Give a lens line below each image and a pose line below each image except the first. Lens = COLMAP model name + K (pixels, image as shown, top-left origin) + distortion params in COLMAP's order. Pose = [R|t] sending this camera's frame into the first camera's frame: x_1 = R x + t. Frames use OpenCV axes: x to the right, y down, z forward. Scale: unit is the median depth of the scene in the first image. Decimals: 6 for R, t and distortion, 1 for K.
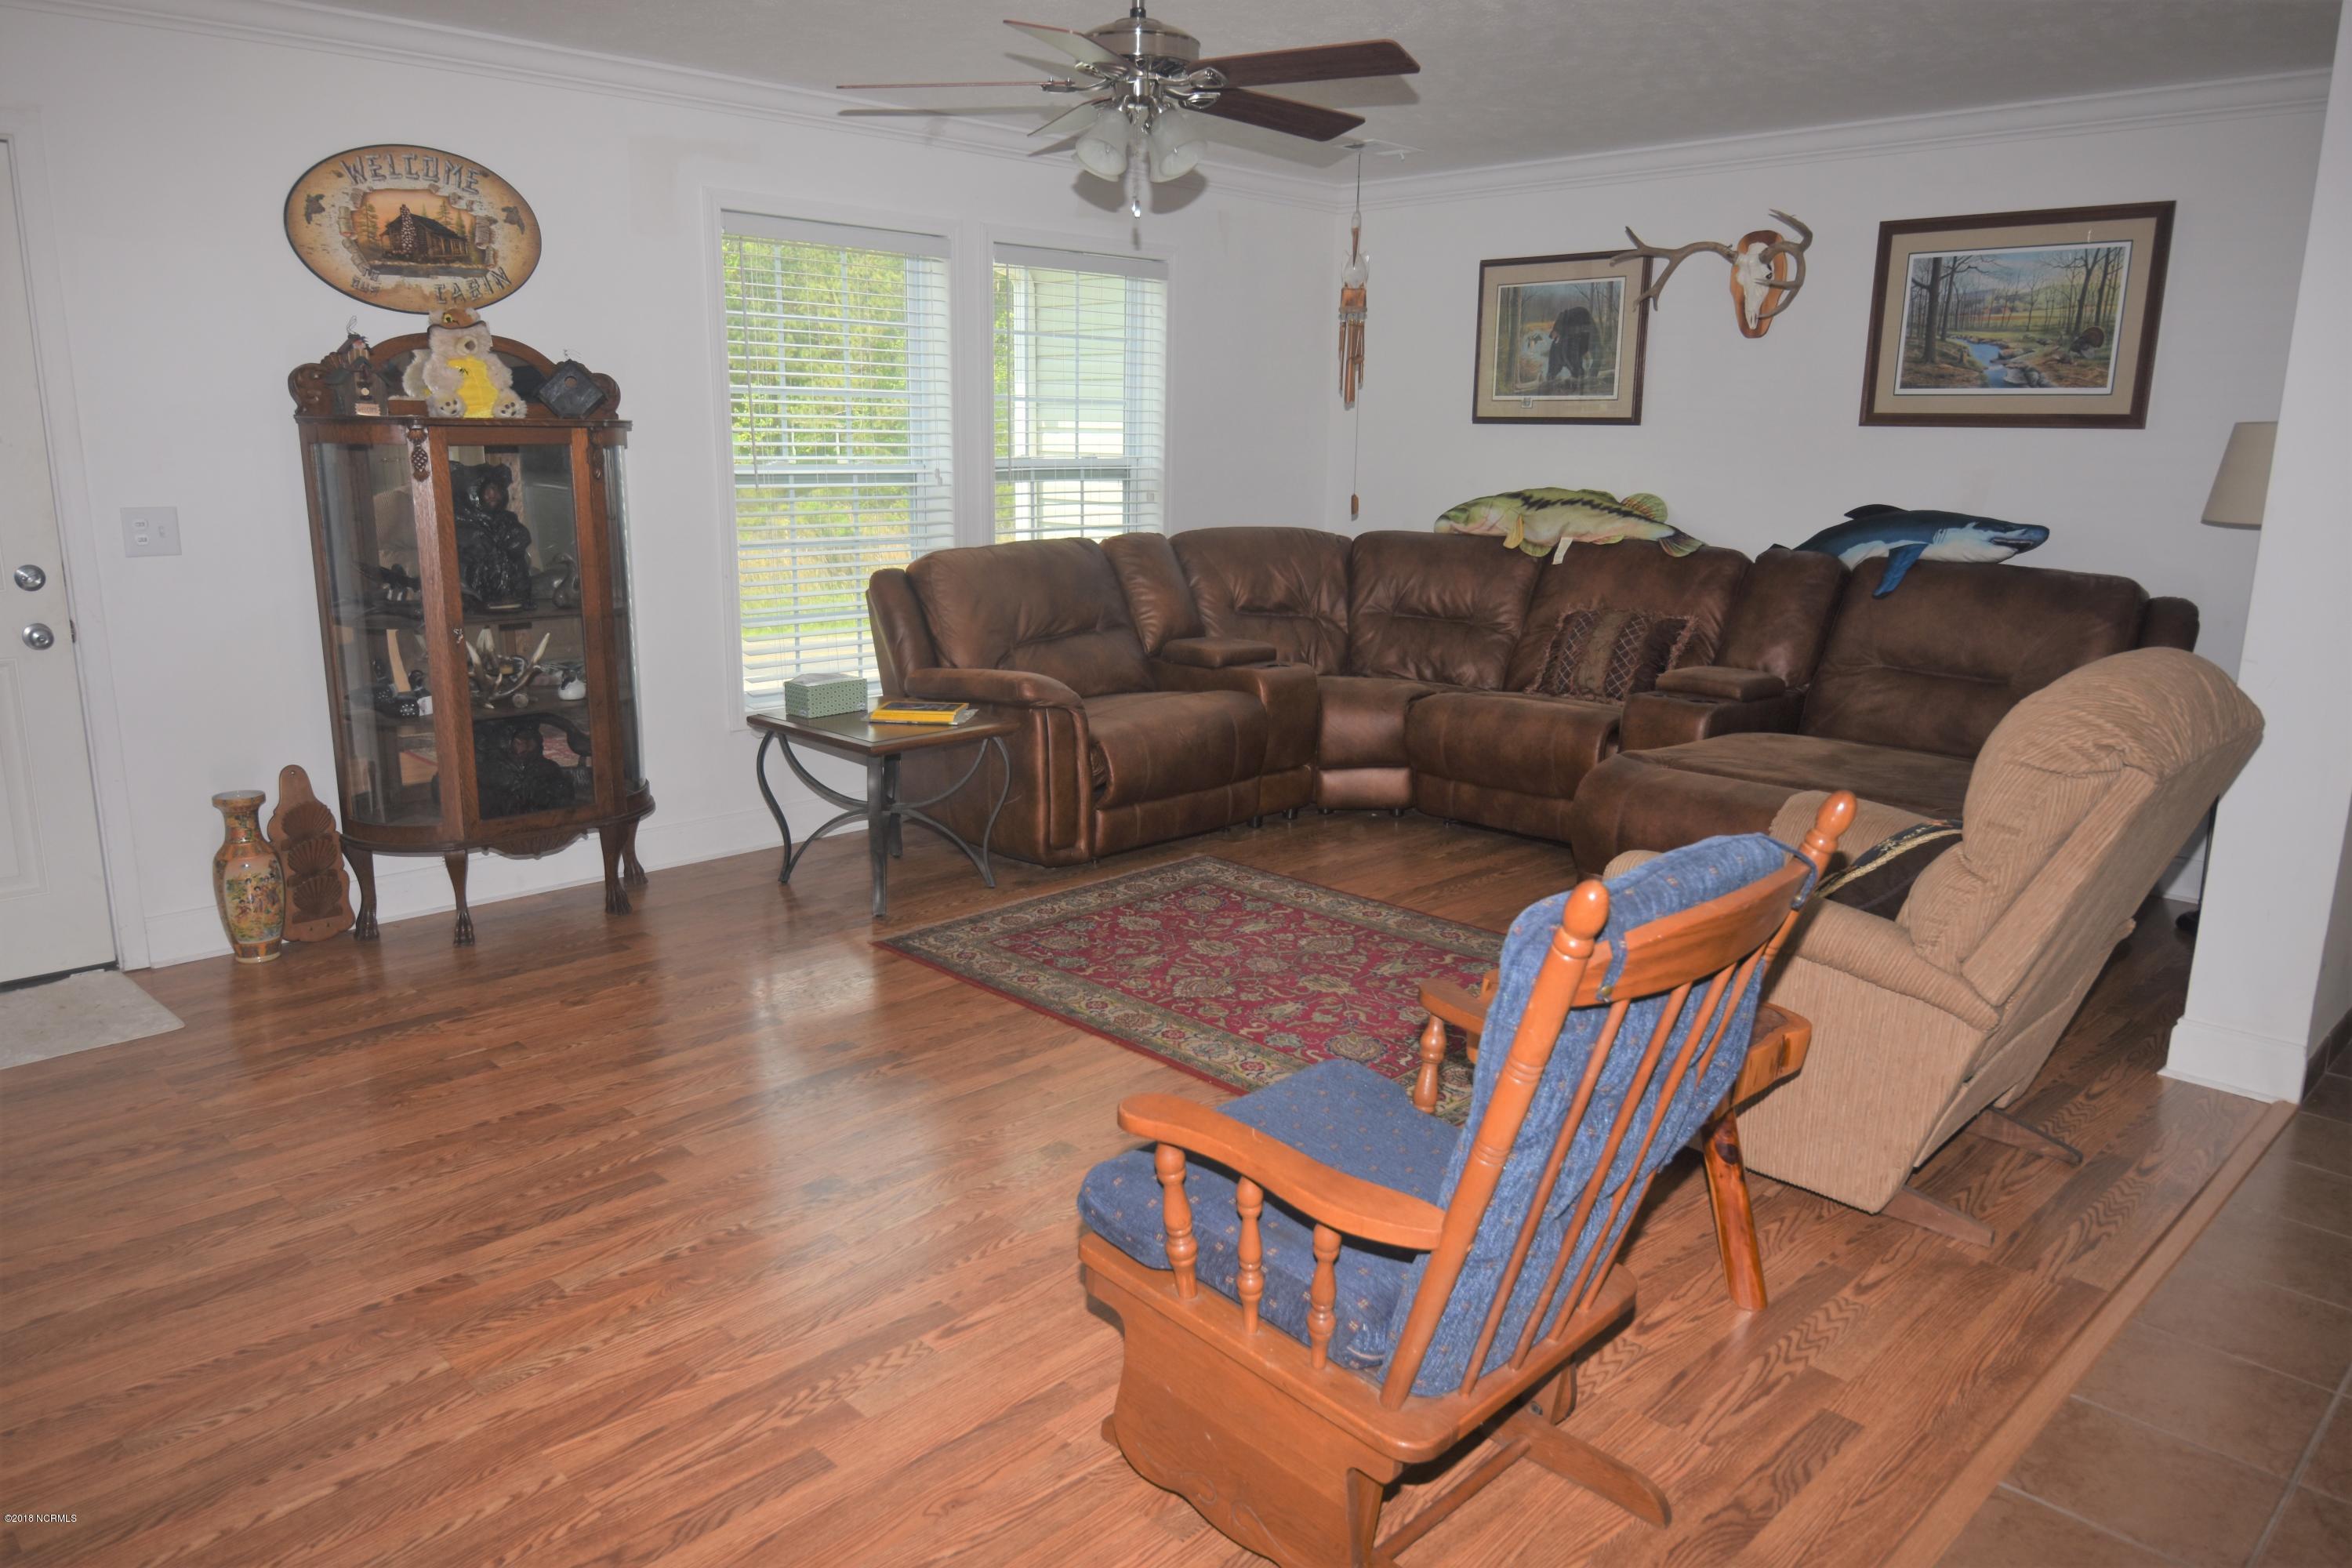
lens RADIAL K [[1618.6, 0, 1169.3], [0, 1618.6, 779.3], [0, 0, 1]] dist [0.033671, -0.012983]
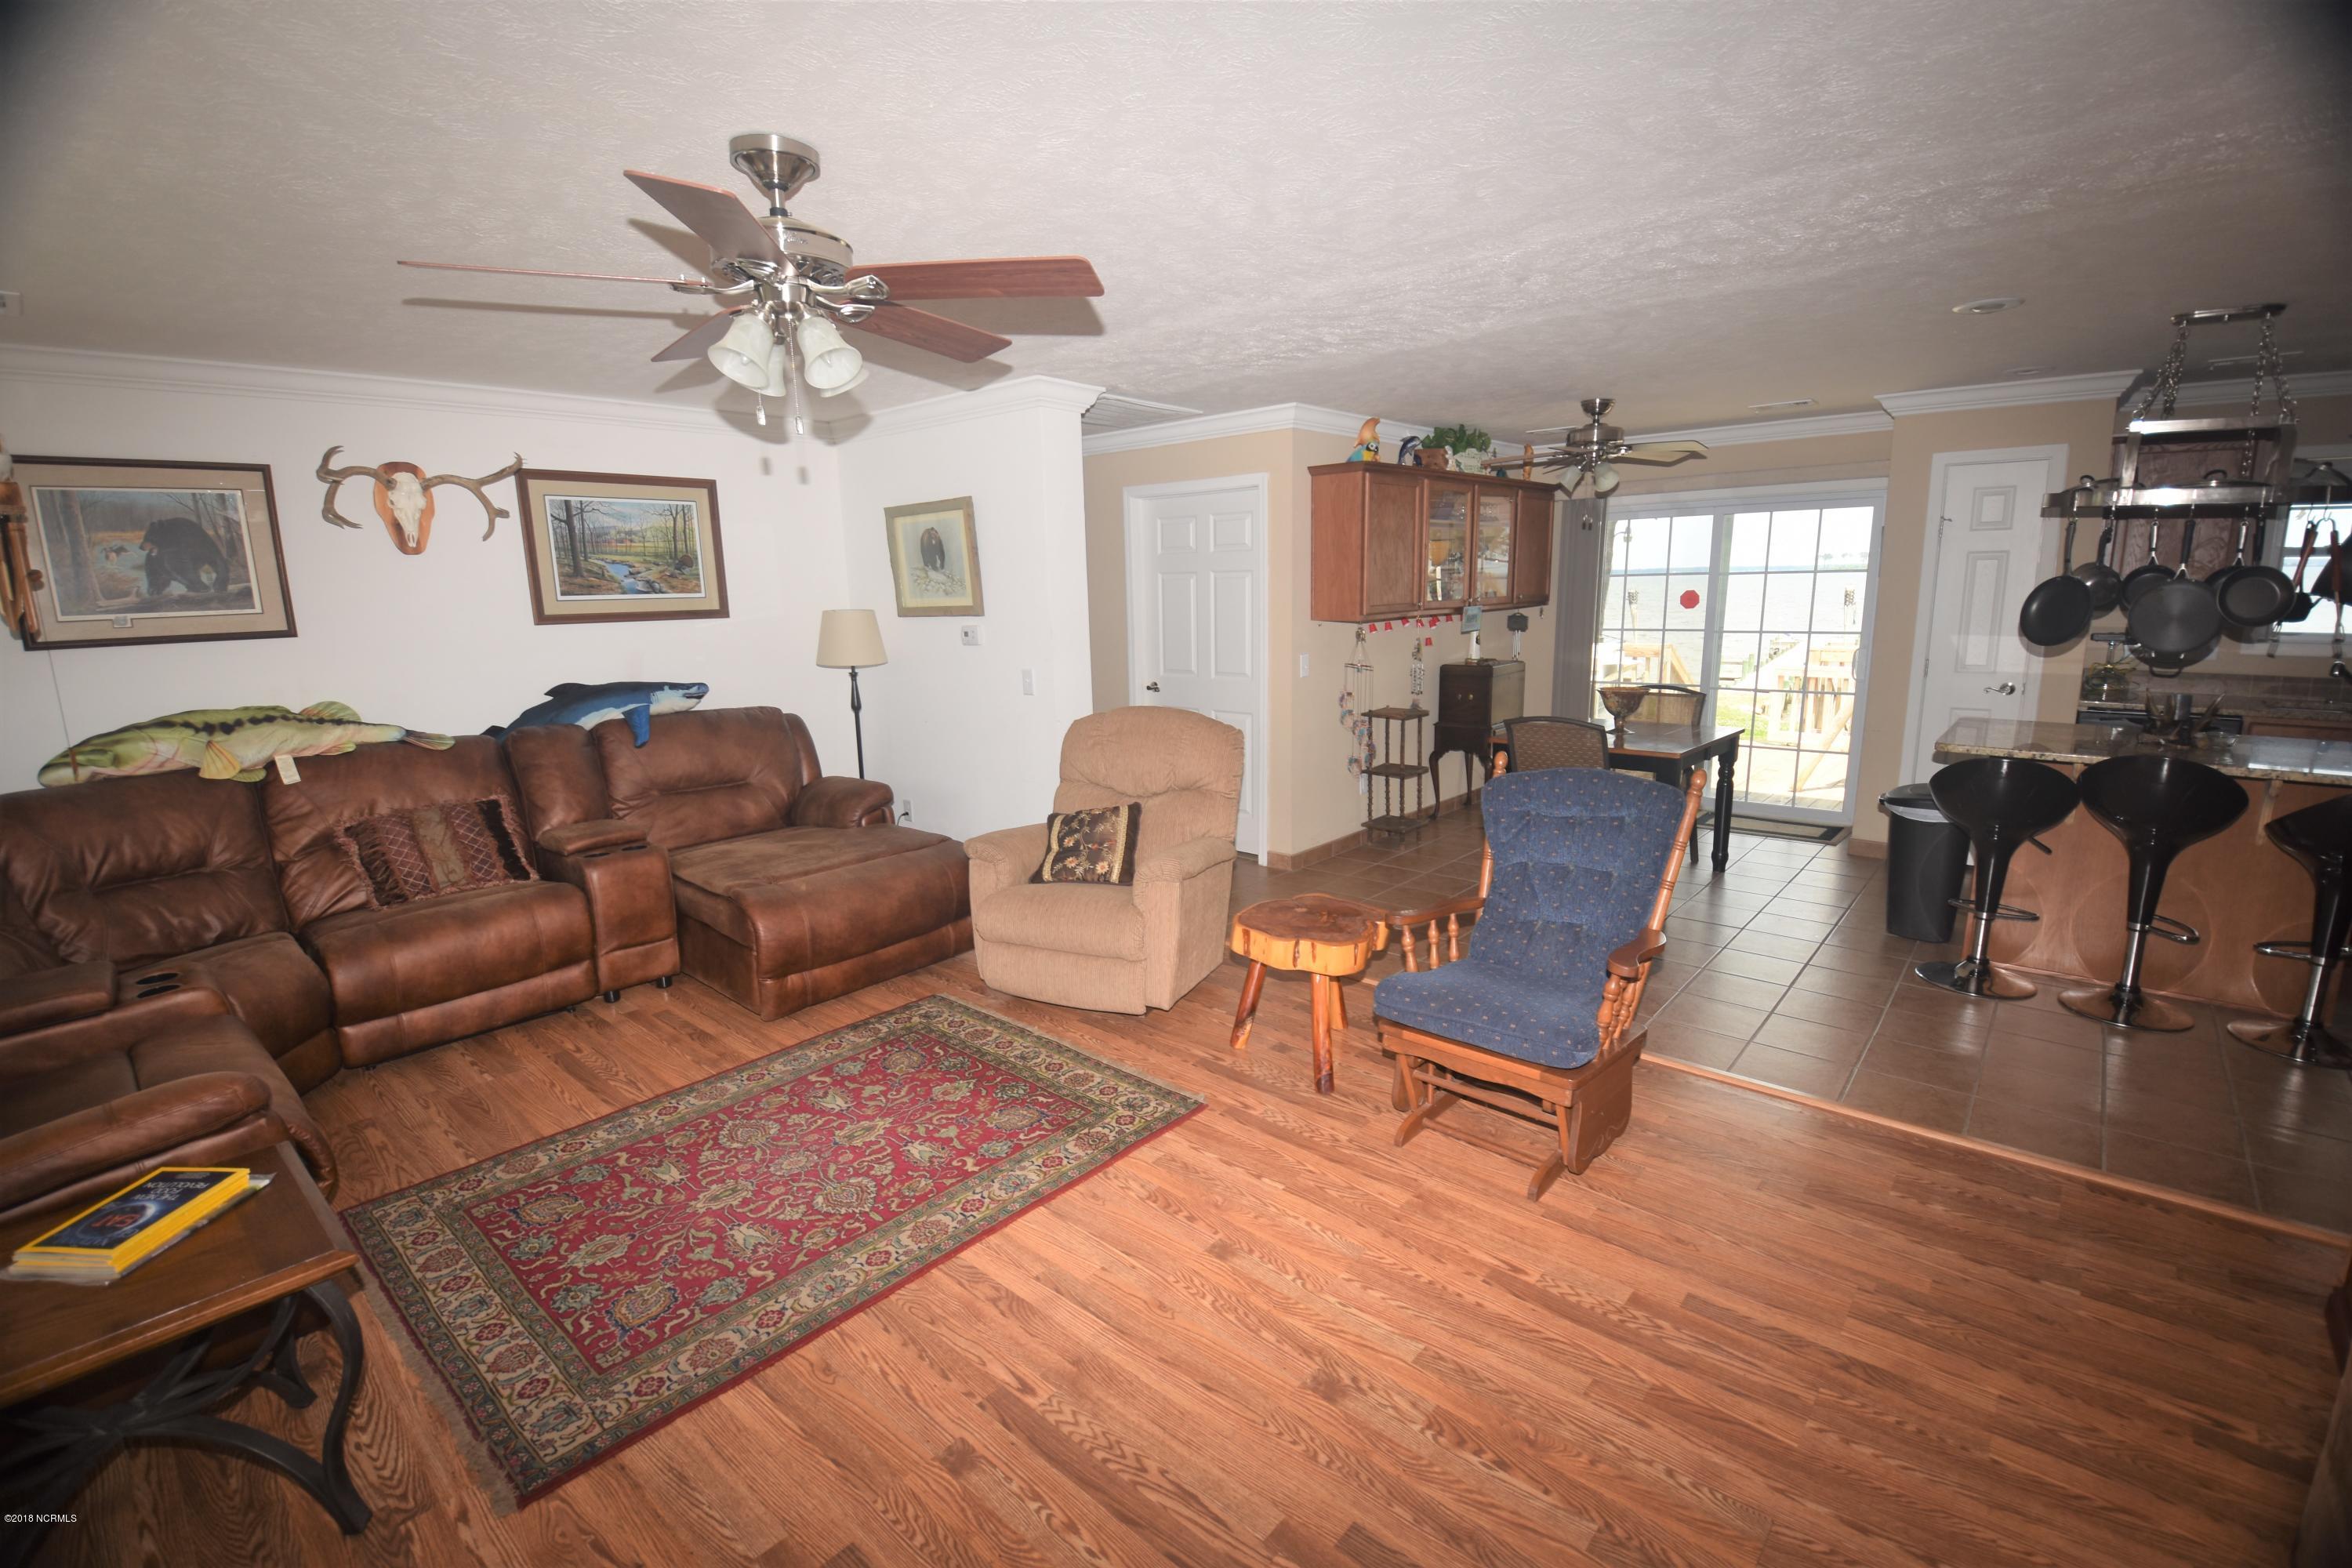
lens RADIAL K [[1054.6, 0, 1153.4], [0, 1054.6, 793.5], [0, 0, 1]] dist [-0.008334, -0.010857]
pose [[-0.062897, -0.205006, 0.976738, -0.468777], [0.239007, 0.947103, 0.214177, -0.164181], [-0.968979, 0.246918, -0.010572, 0.616540]]
